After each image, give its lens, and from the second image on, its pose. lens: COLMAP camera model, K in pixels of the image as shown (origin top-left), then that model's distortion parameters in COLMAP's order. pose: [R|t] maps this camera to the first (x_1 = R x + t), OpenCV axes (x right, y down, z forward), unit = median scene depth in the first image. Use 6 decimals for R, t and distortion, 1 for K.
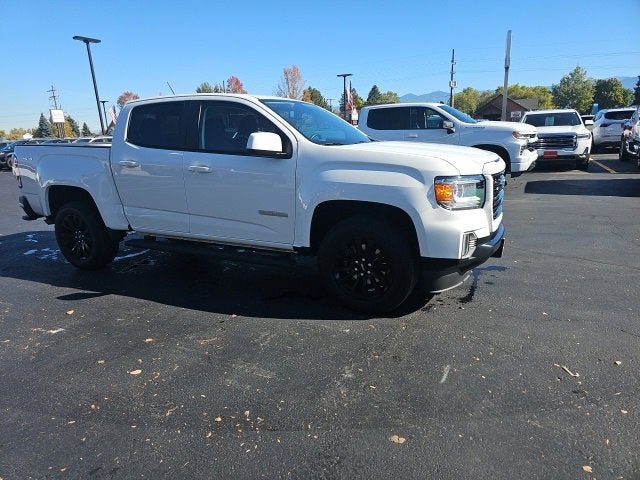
lens RADIAL K [[421.2, 0, 310.4], [0, 421.2, 233.0], [0, 0, 1]] dist [0.056127, -0.044744]
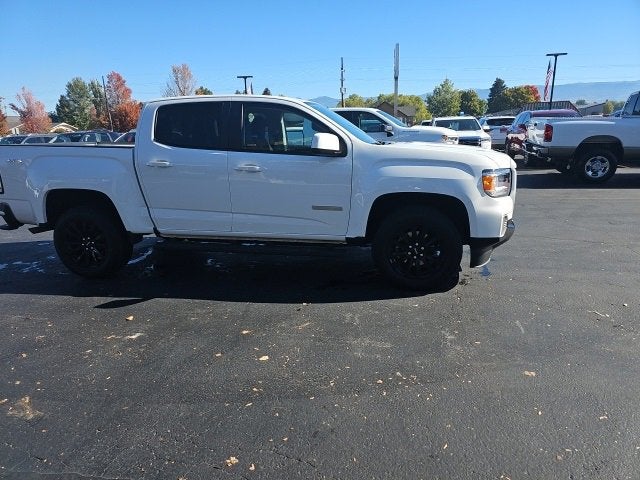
lens RADIAL K [[421.2, 0, 318.2], [0, 421.2, 236.6], [0, 0, 1]] dist [0.056127, -0.044744]
pose [[0.964563, -0.054924, 0.258072, -0.374168], [0.054347, 0.998478, 0.009376, 0.015034], [-0.258194, 0.004982, 0.966080, -0.038653]]
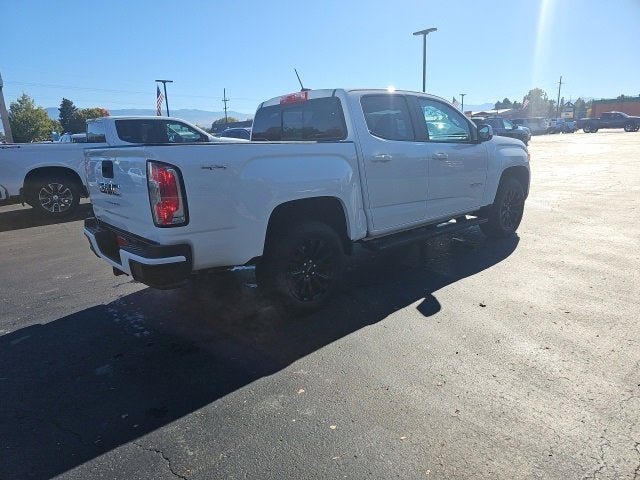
lens RADIAL K [[421.2, 0, 314.2], [0, 421.2, 241.1], [0, 0, 1]] dist [0.056127, -0.044744]
pose [[0.386214, -0.201356, 0.900164, -1.471768], [0.243616, 0.963499, 0.111000, -0.141932], [-0.889657, 0.176425, 0.421170, 0.869202]]
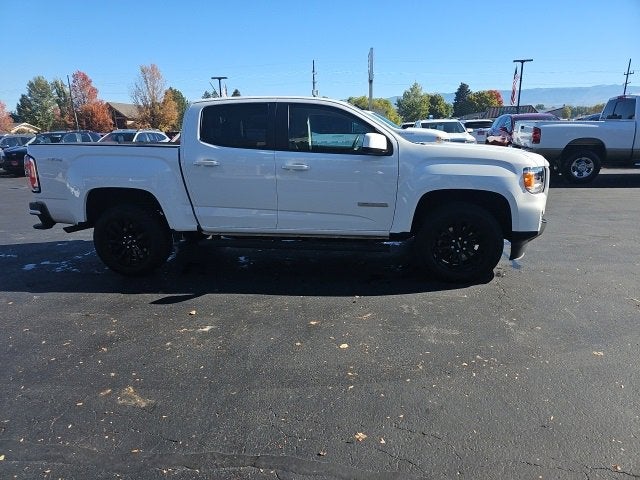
lens RADIAL K [[421.2, 0, 311.9], [0, 421.2, 234.4], [0, 0, 1]] dist [0.056127, -0.044744]
pose [[0.947556, -0.060606, 0.313792, -0.572382], [0.062665, 0.998028, 0.003532, 0.017868], [-0.313387, 0.016317, 0.949485, -0.020919]]
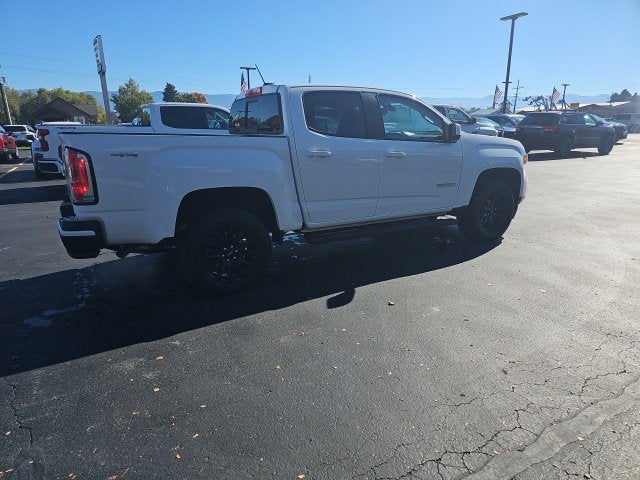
lens RADIAL K [[421.2, 0, 313.5], [0, 421.2, 240.1], [0, 0, 1]] dist [0.056127, -0.044744]
pose [[0.559675, -0.183350, 0.808175, -1.350941], [0.182788, 0.978512, 0.095410, -0.075821], [-0.808302, 0.094326, 0.581163, 0.547986]]
